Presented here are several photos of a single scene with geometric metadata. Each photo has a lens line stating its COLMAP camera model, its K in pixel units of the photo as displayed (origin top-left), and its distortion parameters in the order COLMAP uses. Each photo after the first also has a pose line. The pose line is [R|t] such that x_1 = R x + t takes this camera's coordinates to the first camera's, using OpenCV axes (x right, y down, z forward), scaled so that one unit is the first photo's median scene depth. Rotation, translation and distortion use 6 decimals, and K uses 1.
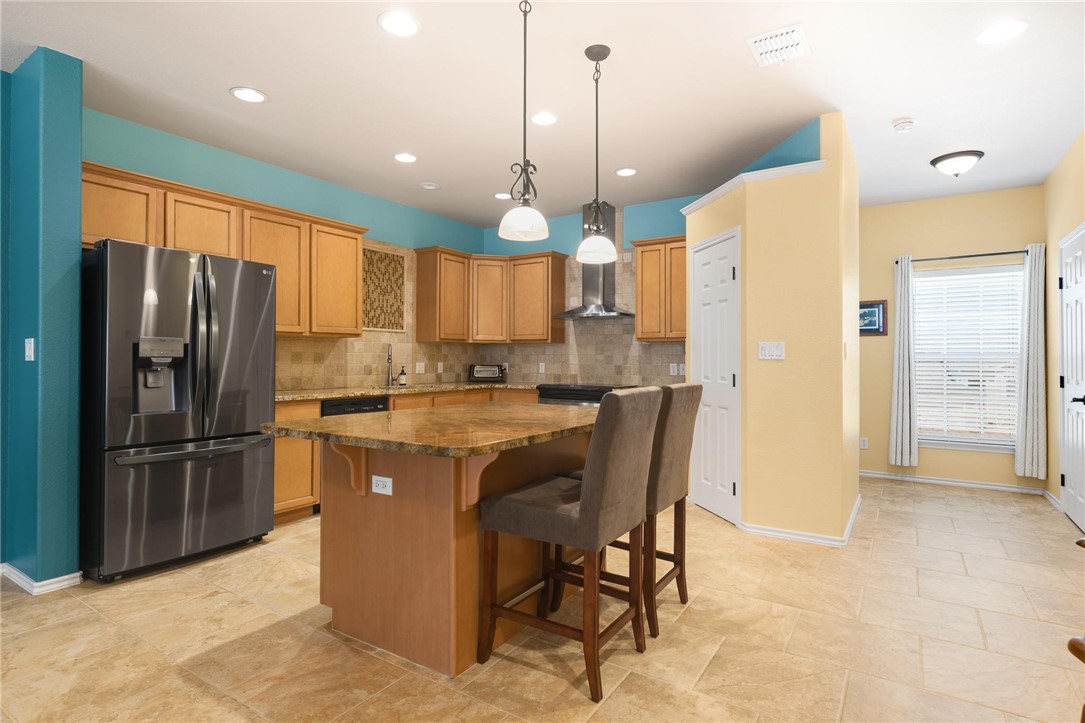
lens RADIAL K [[557.6, 0, 544.2], [0, 557.6, 352.1], [0, 0, 1]] dist [-0.002384, -0.000114]
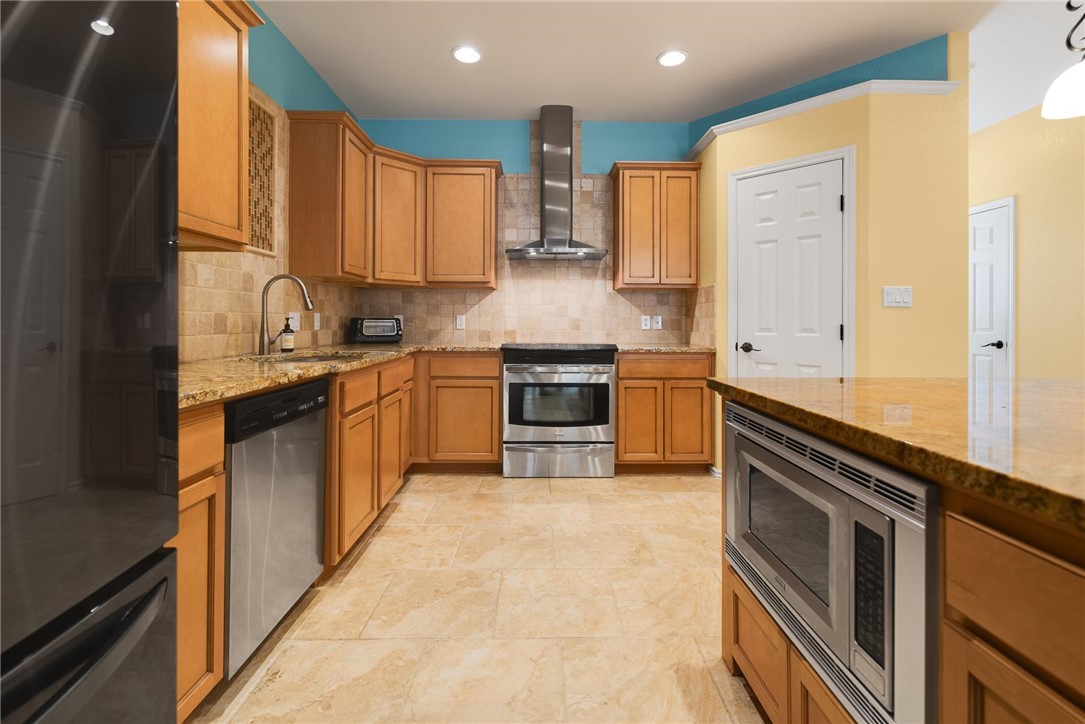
lens RADIAL K [[487.5, 0, 547.7], [0, 487.5, 318.8], [0, 0, 1]] dist [0.013015, 0.000116]
pose [[0.826338, 0.002403, 0.563170, -0.363190], [-0.008496, 0.999930, 0.008200, 0.024082], [-0.563111, -0.011561, 0.826301, 0.542961]]
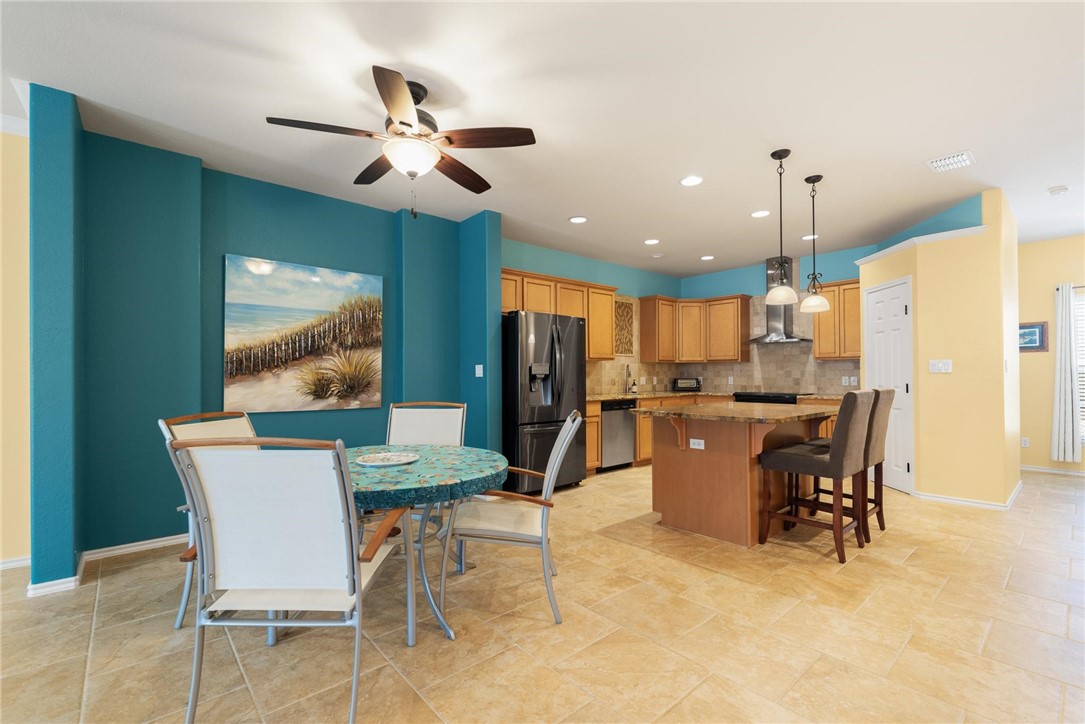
lens RADIAL K [[478.5, 0, 547.7], [0, 478.5, 369.1], [0, 0, 1]] dist [-0.000045, 0.000090]
pose [[0.965153, -0.010484, -0.261478, -0.171424], [0.010745, 0.999942, -0.000429, -0.004350], [0.261467, -0.002396, 0.965209, -0.306370]]
